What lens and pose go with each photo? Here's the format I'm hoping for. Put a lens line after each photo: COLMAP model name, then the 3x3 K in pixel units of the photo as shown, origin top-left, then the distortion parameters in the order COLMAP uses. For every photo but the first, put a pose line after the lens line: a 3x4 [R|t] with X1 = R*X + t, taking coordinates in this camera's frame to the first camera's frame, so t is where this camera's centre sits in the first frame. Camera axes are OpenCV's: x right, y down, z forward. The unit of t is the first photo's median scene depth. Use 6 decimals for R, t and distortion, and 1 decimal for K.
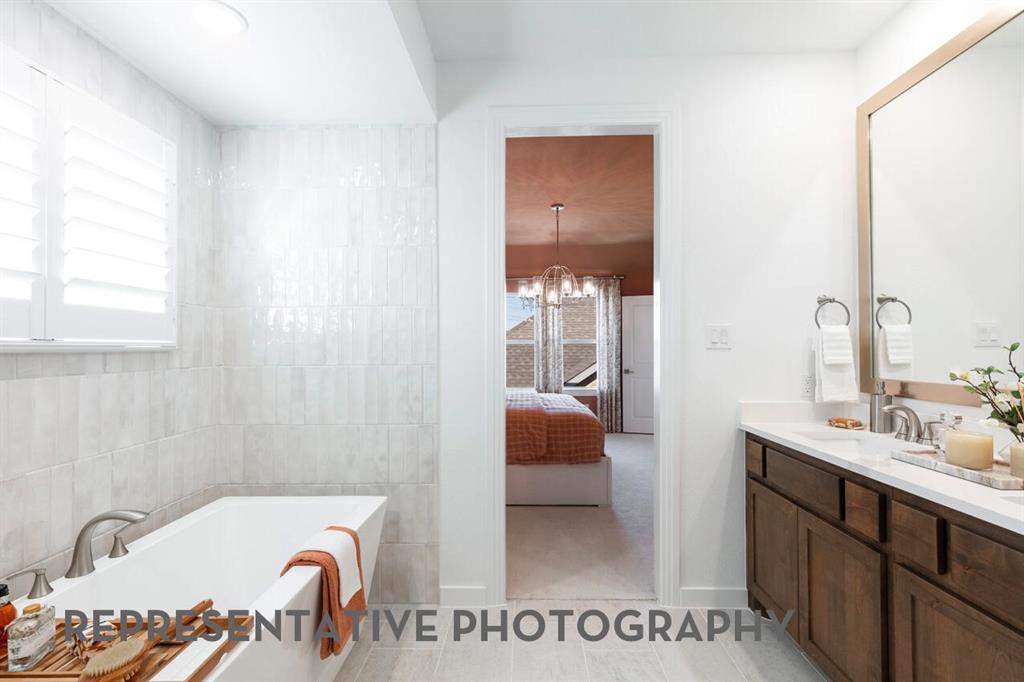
lens RADIAL K [[470.8, 0, 512.0], [0, 470.8, 341.0], [0, 0, 1]] dist [-0.000070, -0.000047]
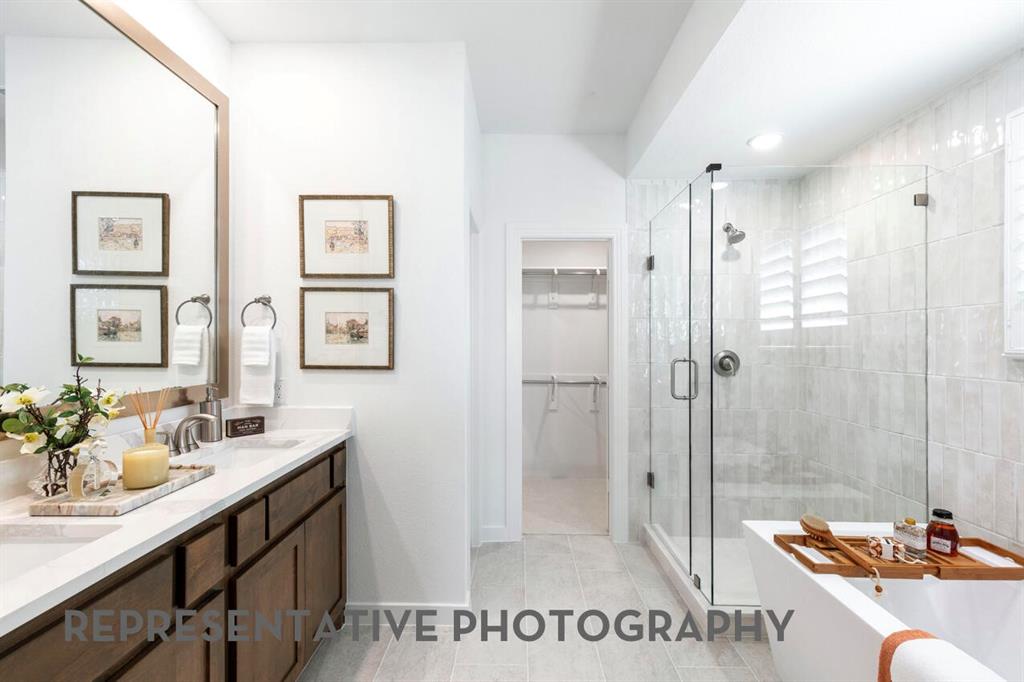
lens RADIAL K [[470.8, 0, 512.0], [0, 470.8, 341.0], [0, 0, 1]] dist [-0.000070, -0.000047]
pose [[-0.999665, 0.003011, -0.025701, 0.284176], [0.003374, 0.999895, -0.014081, 0.009404], [0.025656, -0.014163, -0.999570, 1.923733]]
